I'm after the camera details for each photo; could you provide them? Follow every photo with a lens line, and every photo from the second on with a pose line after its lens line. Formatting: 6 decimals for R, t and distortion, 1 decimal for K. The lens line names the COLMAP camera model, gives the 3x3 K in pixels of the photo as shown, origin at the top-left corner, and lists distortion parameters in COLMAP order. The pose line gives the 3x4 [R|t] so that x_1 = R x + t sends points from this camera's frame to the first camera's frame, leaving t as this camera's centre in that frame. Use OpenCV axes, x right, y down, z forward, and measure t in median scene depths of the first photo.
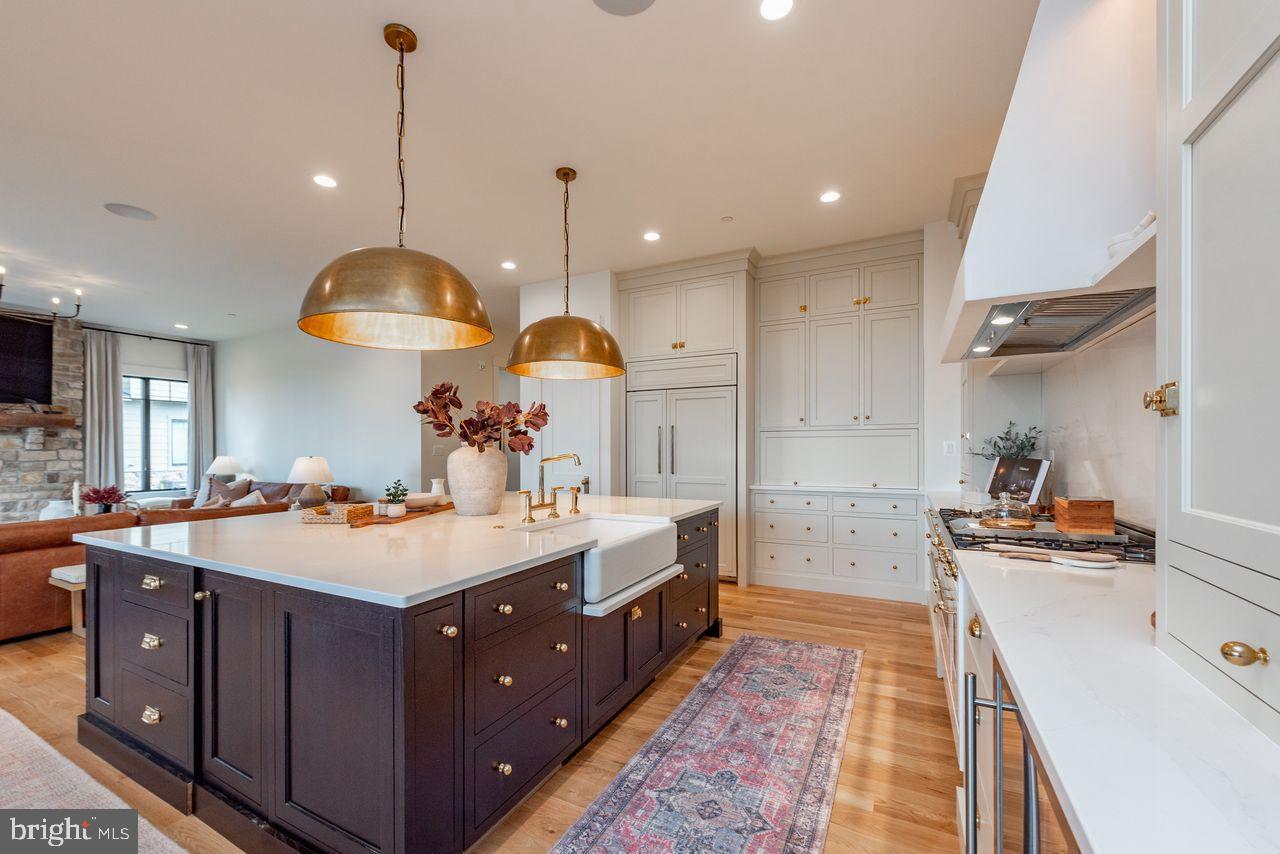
lens RADIAL K [[518.0, 0, 637.0], [0, 518.0, 450.7], [0, 0, 1]] dist [0.001297, 0.000151]
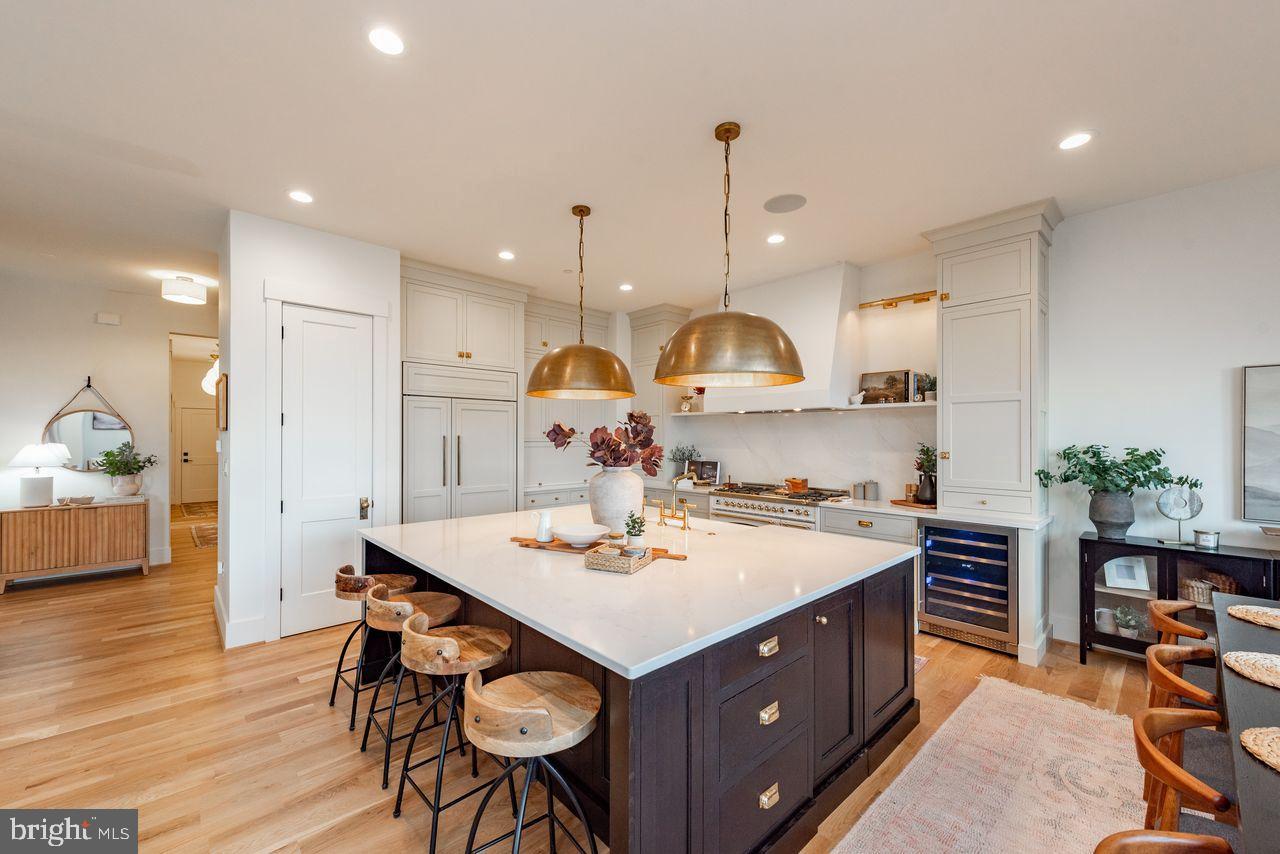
lens RADIAL K [[505.2, 0, 642.1], [0, 505.2, 437.0], [0, 0, 1]] dist [0.014475, 0.000084]
pose [[0.330922, 0.008662, 0.943618, -0.887402], [-0.000847, 0.999960, -0.008883, -0.046397], [-0.943658, 0.002140, 0.330916, 0.442274]]
